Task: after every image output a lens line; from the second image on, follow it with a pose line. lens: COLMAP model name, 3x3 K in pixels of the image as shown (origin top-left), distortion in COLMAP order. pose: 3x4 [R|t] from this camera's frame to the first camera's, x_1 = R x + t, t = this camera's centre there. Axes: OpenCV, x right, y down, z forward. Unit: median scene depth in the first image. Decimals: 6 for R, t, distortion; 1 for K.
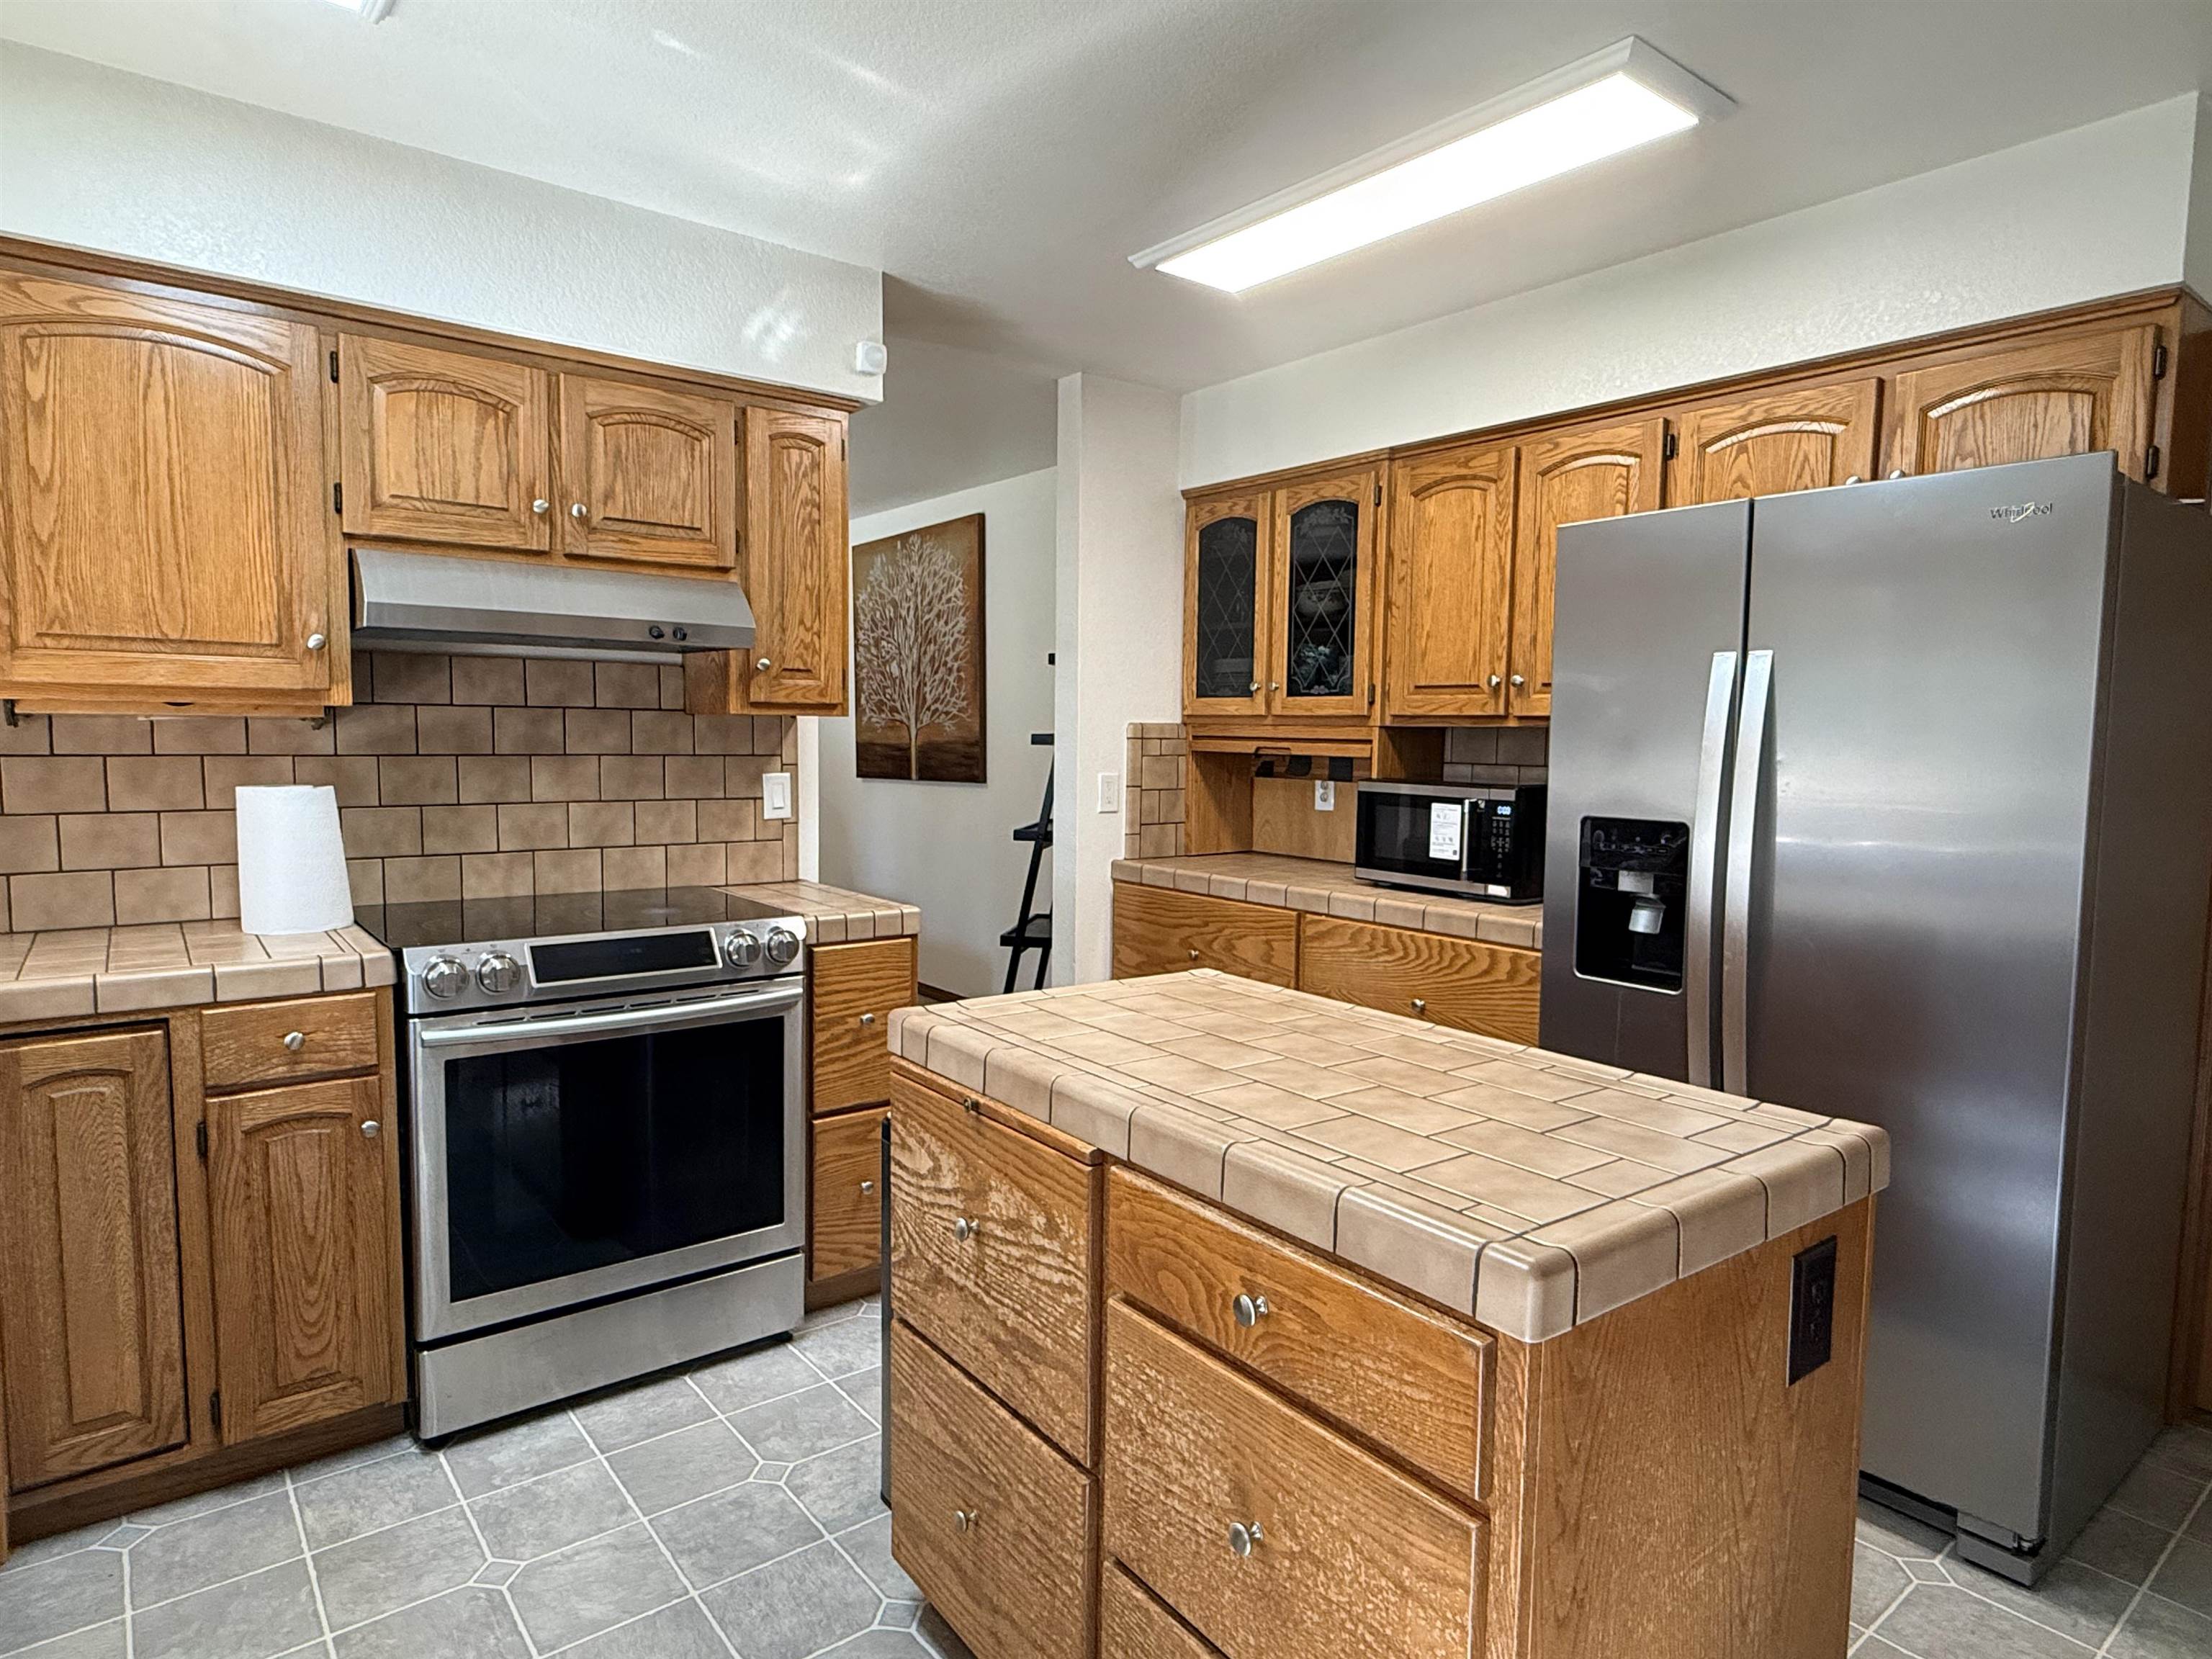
lens RADIAL K [[1264.8, 0, 1119.7], [0, 1264.8, 819.2], [0, 0, 1]] dist [-0.000015, 0.000874]
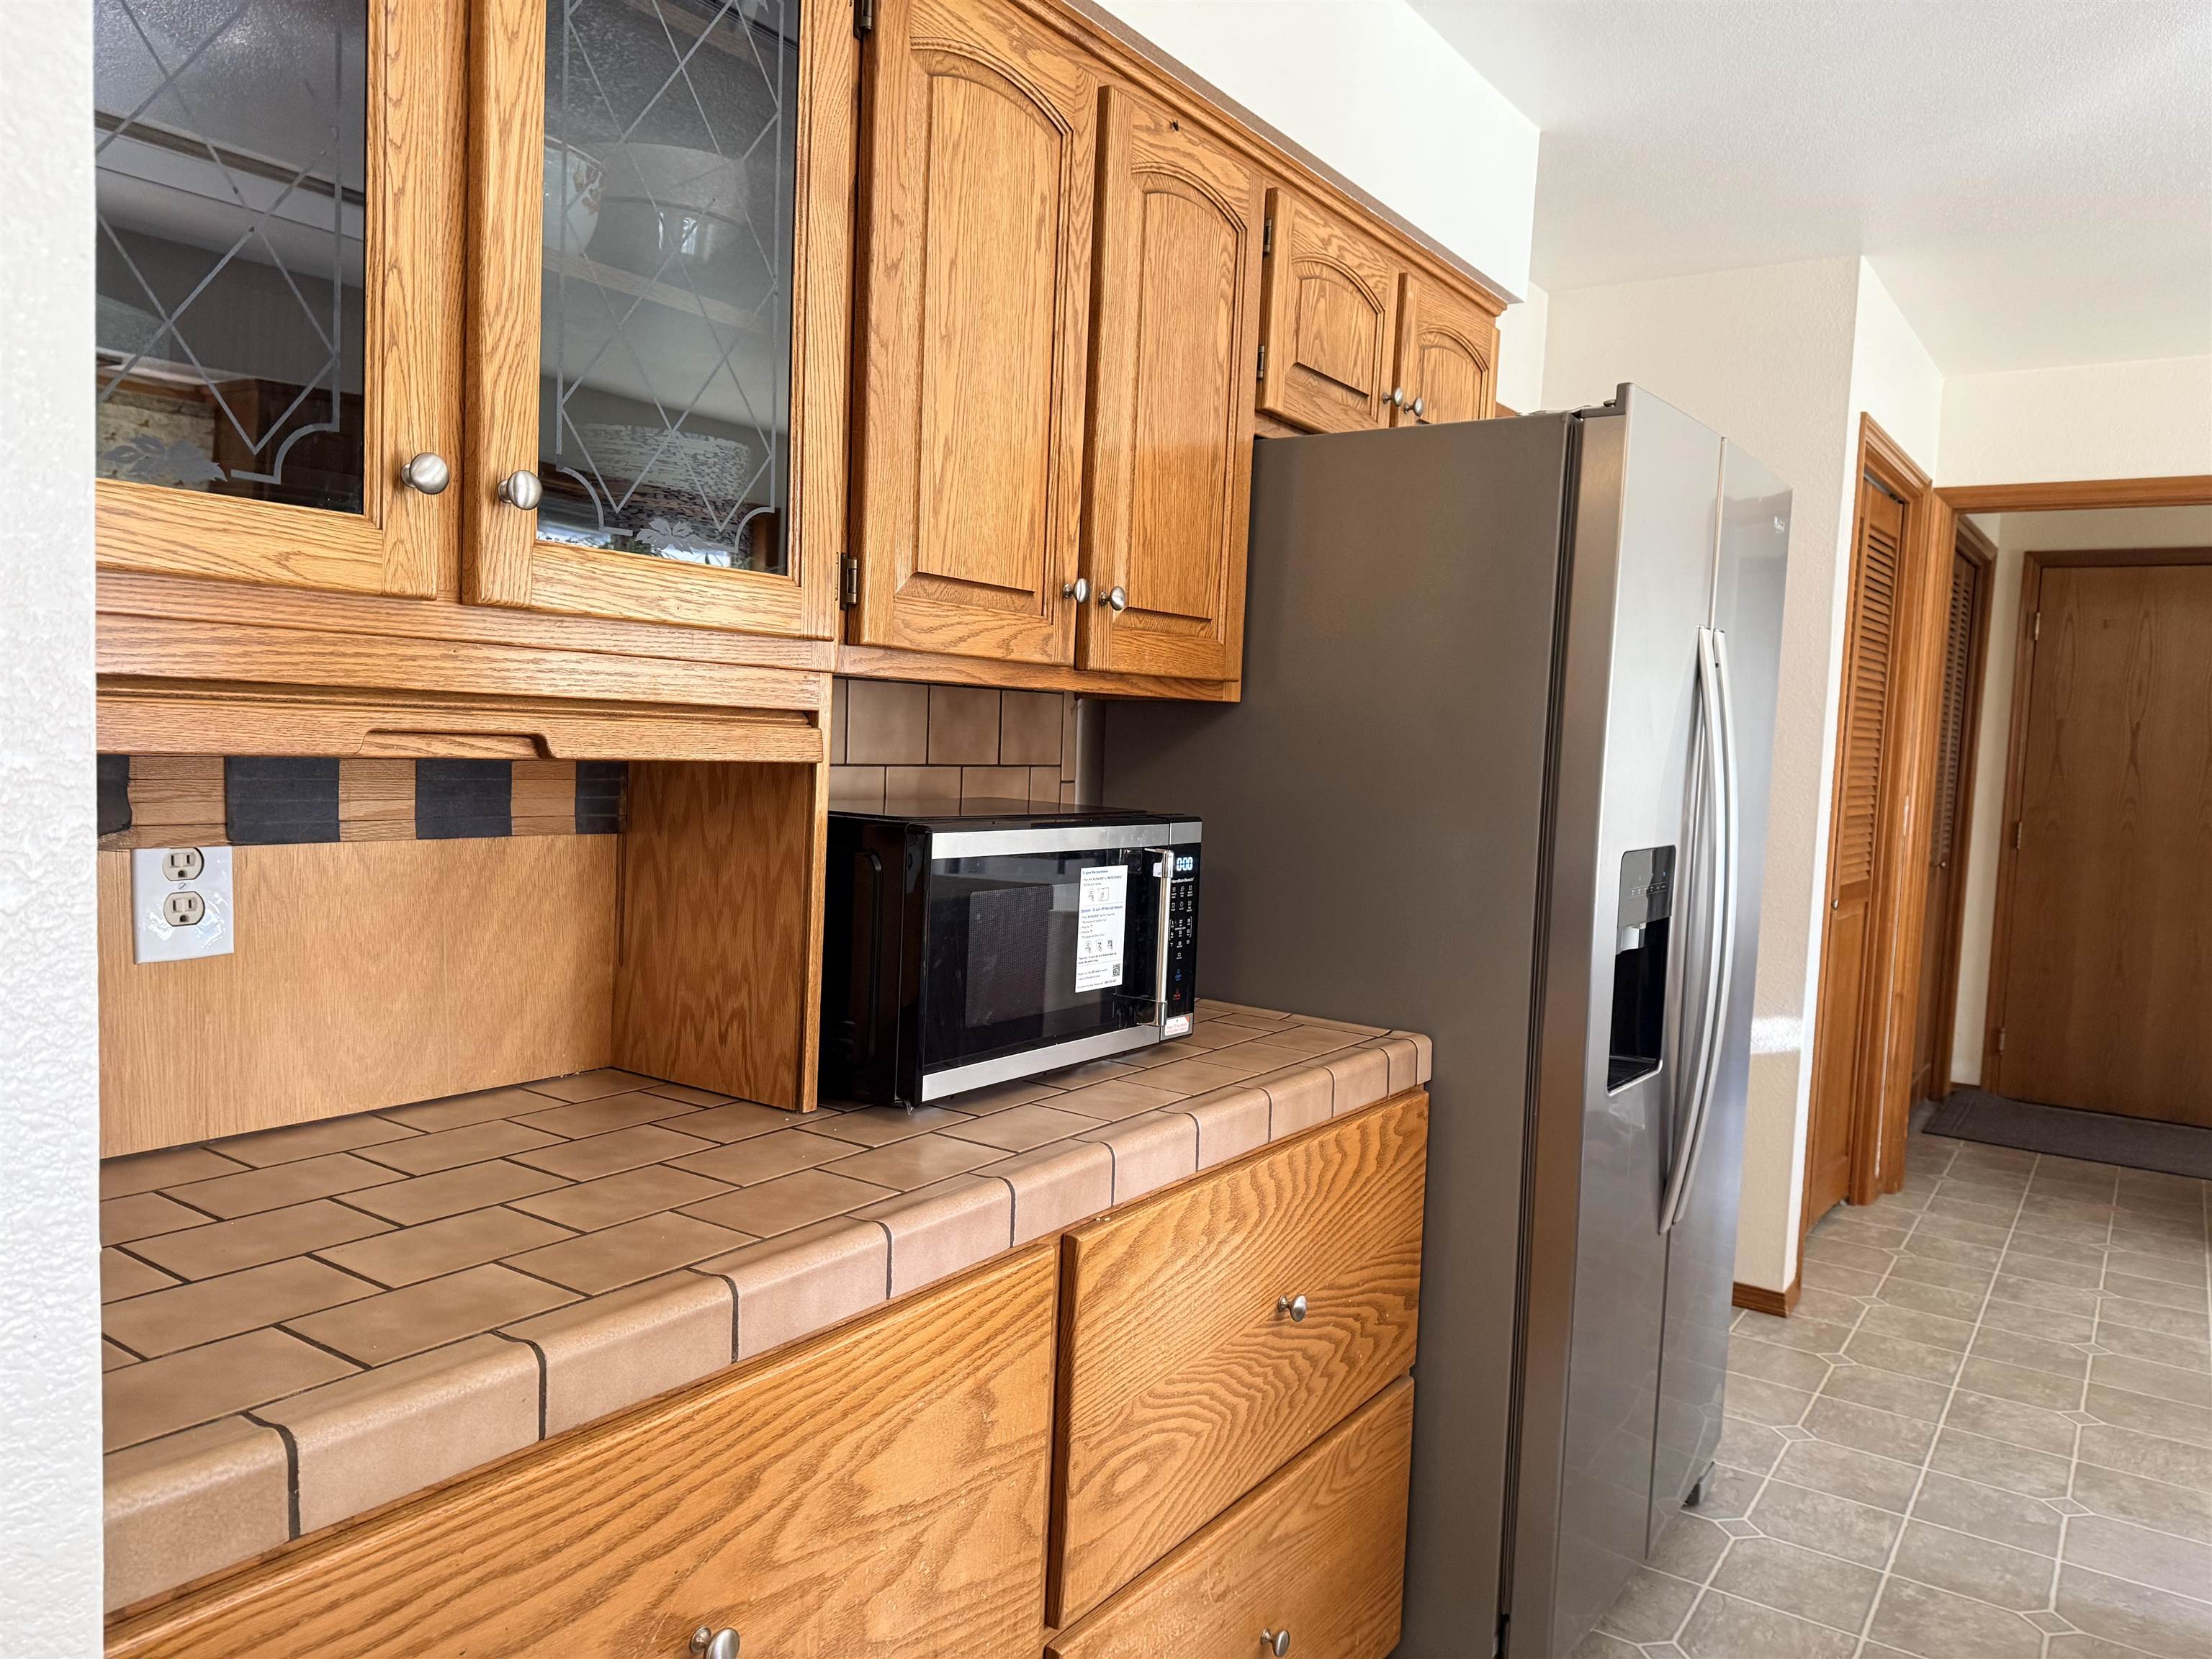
lens RADIAL K [[1555.4, 0, 1106.9], [0, 1555.4, 834.2], [0, 0, 1]] dist [0.049783, -0.043349]
pose [[-0.292777, -0.096398, 0.951309, -0.248099], [0.018920, 0.994126, 0.106560, -0.078639], [-0.955993, 0.049197, -0.289234, 1.130027]]
